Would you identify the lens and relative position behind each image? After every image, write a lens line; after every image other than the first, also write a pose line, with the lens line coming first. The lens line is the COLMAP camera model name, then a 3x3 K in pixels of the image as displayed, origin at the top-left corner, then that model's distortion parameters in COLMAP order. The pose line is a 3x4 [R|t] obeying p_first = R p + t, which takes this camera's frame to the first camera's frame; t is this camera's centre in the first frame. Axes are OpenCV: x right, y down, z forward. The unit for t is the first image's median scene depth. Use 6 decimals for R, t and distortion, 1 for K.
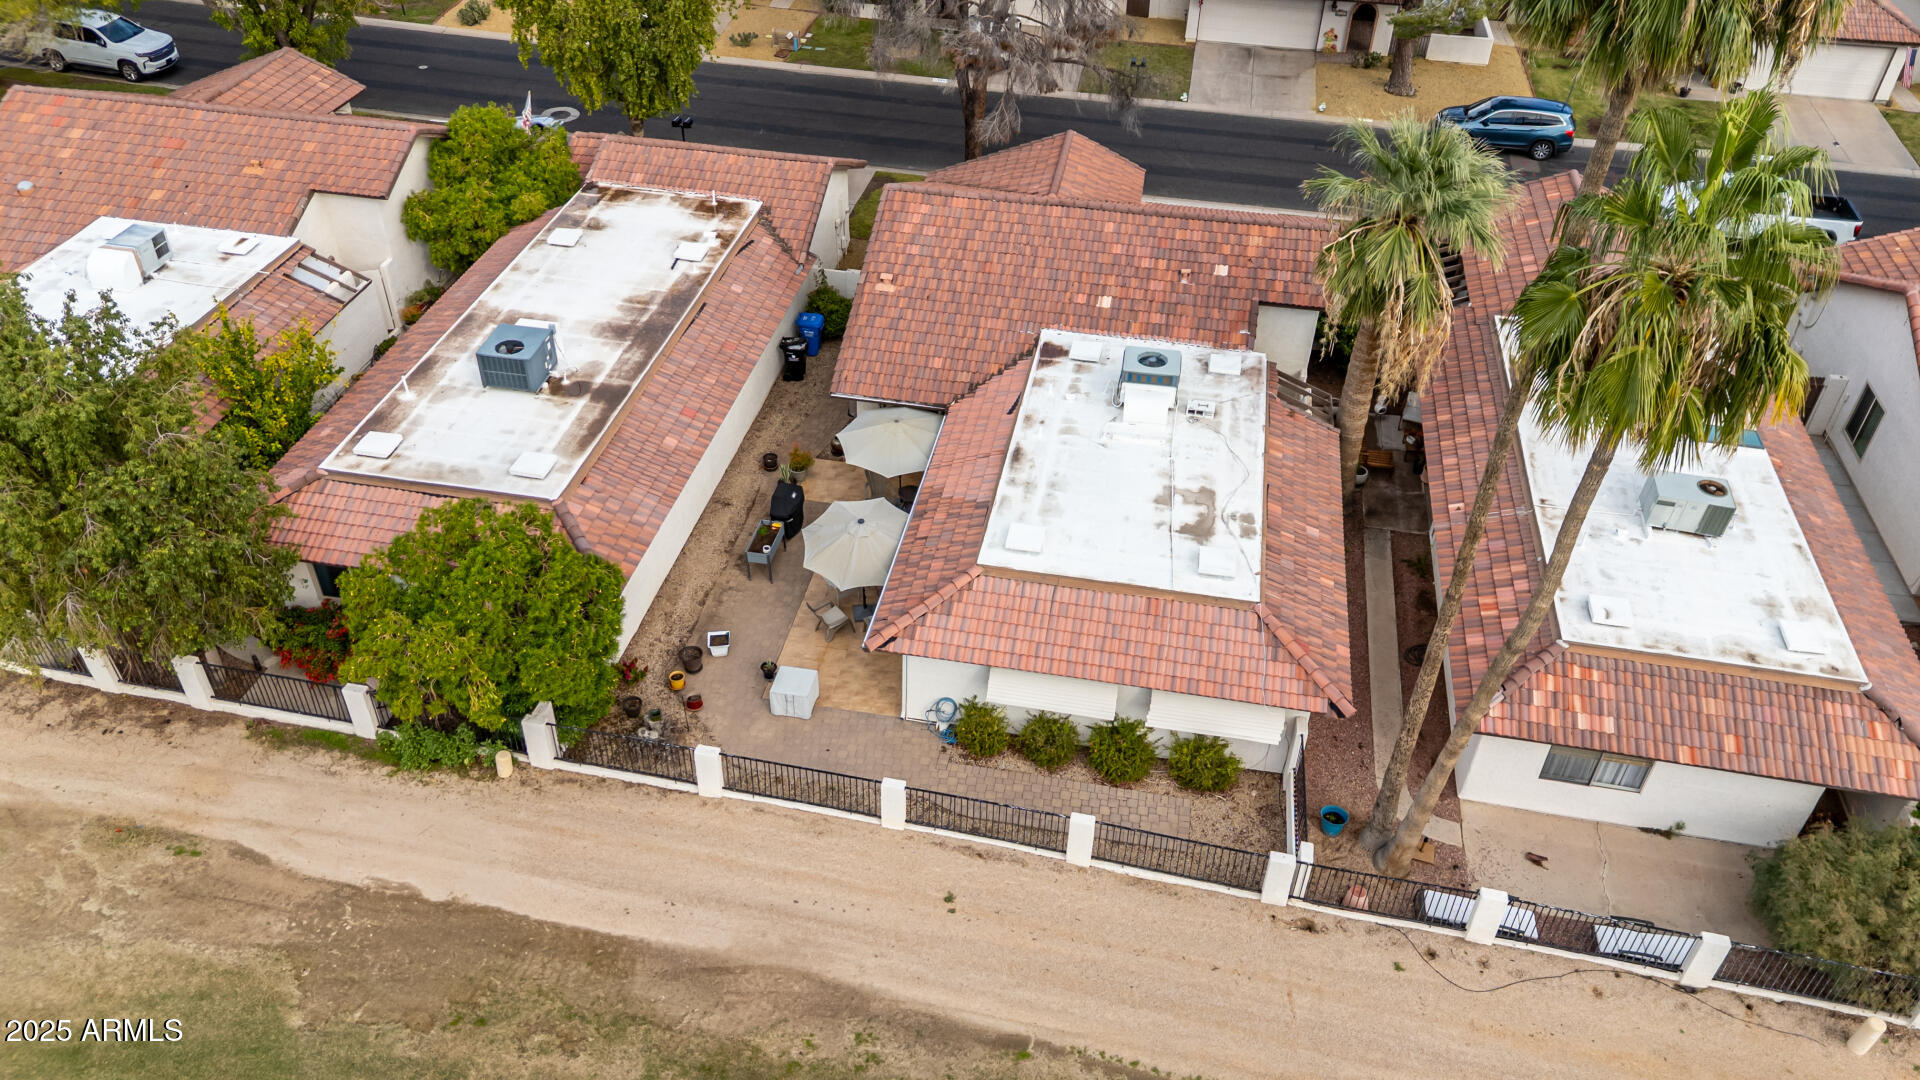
lens RADIAL K [[1398.3, 0, 971.4], [0, 1398.3, 543.7], [0, 0, 1]] dist [0.107763, -0.132754]
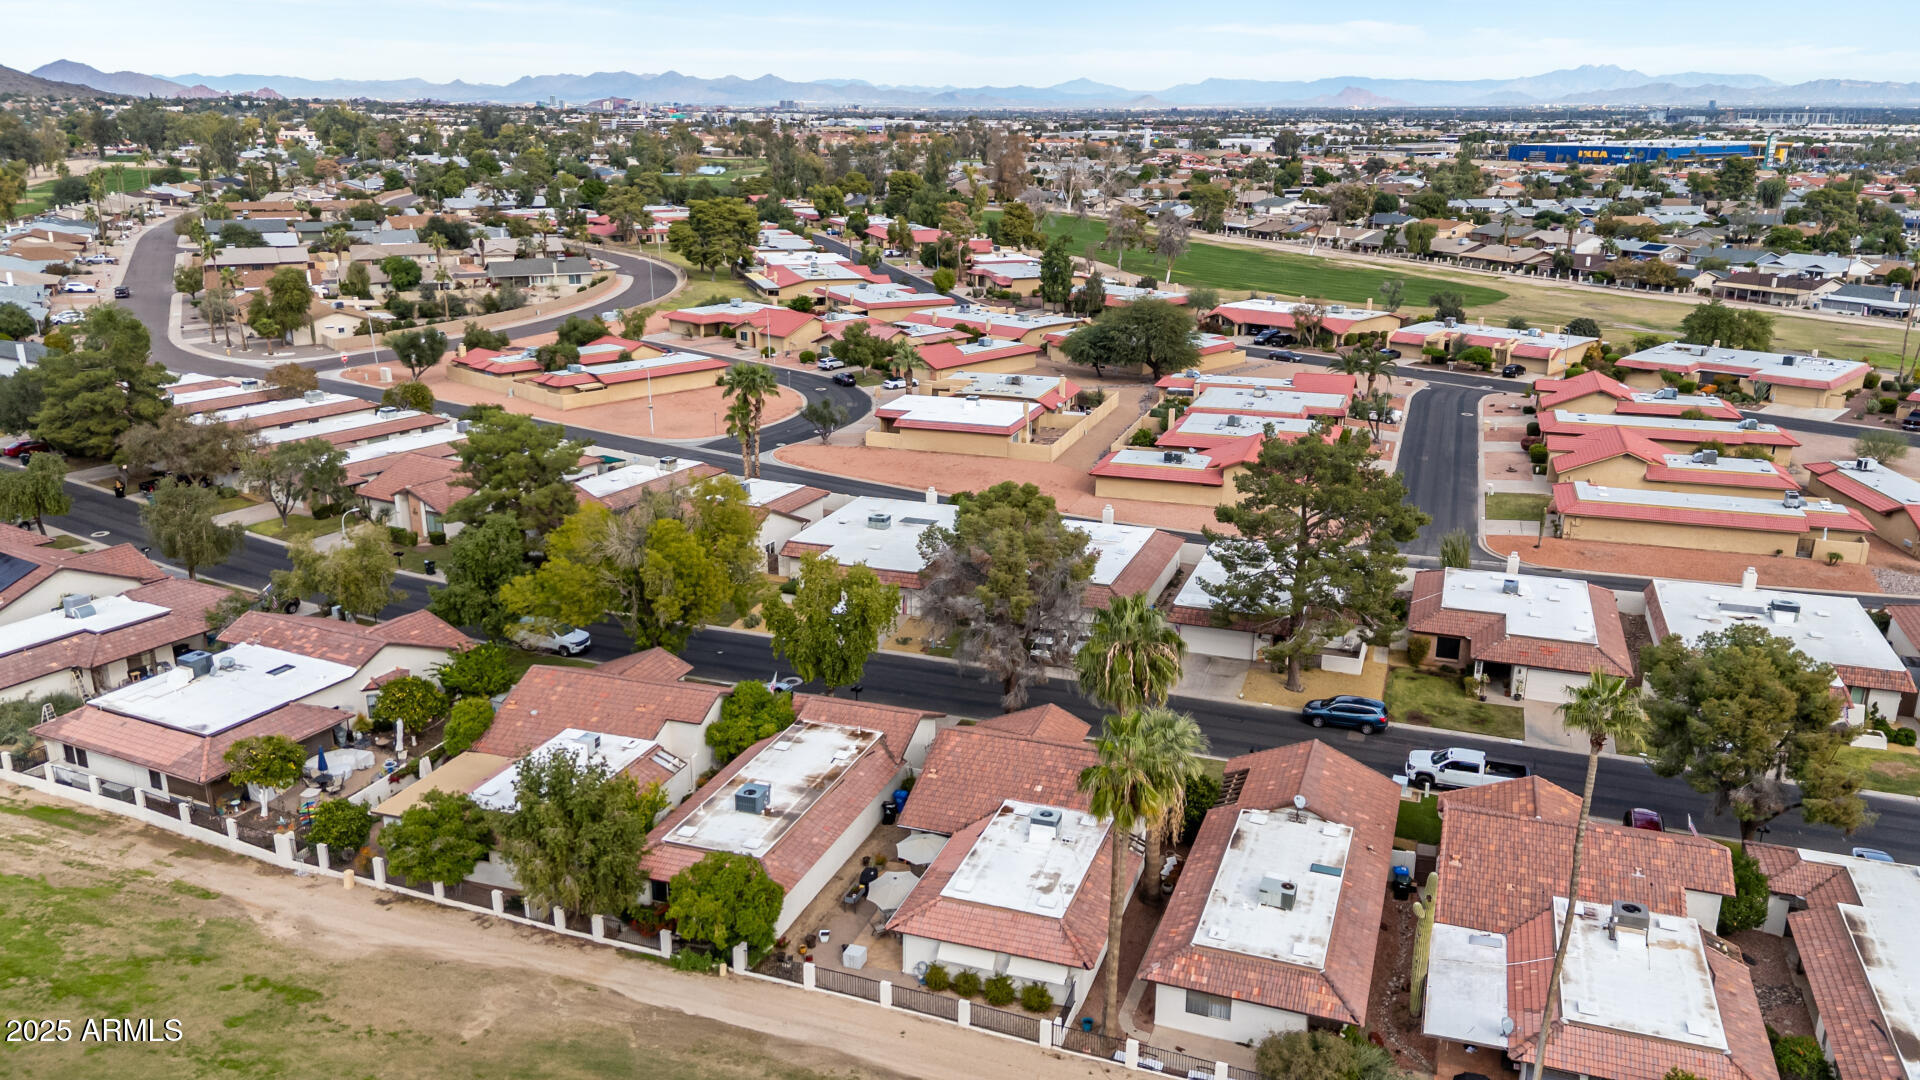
lens RADIAL K [[1398.3, 0, 971.4], [0, 1398.3, 543.7], [0, 0, 1]] dist [0.107763, -0.132754]
pose [[0.987752, 0.025293, -0.153970, 0.320441], [-0.080936, 0.926697, -0.366991, 0.262300], [0.133401, 0.374958, 0.917393, -1.039904]]
